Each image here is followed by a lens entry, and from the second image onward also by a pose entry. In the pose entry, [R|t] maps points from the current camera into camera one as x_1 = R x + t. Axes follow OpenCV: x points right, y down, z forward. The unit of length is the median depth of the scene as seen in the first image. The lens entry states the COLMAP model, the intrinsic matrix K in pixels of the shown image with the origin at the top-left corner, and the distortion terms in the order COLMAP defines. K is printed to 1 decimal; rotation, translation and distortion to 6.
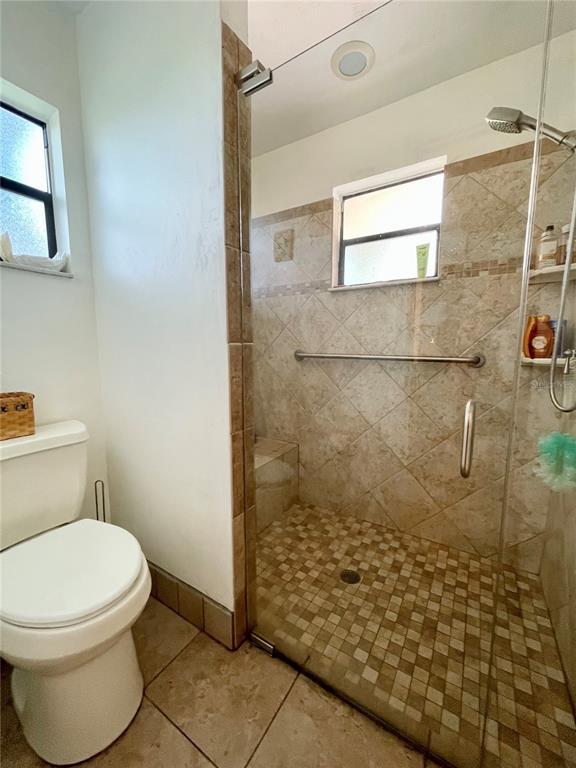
lens RADIAL K [[309.8, 0, 286.7], [0, 309.8, 383.0], [0, 0, 1]] dist [-0.001881, 0.001097]
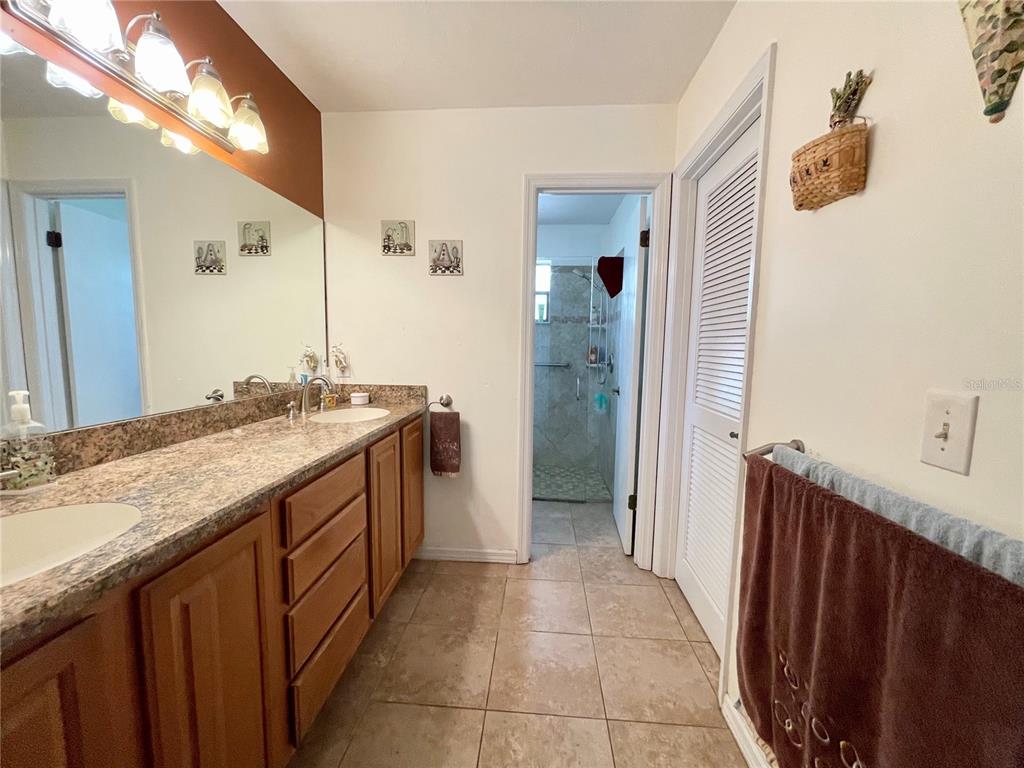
lens RADIAL K [[413.1, 0, 509.9], [0, 413.1, 385.8], [0, 0, 1]] dist [-0.001881, 0.001097]
pose [[0.878664, -0.031524, 0.476398, -1.029111], [0.040917, 0.999119, -0.009354, 0.072459], [-0.475683, 0.027712, 0.879180, -1.205406]]
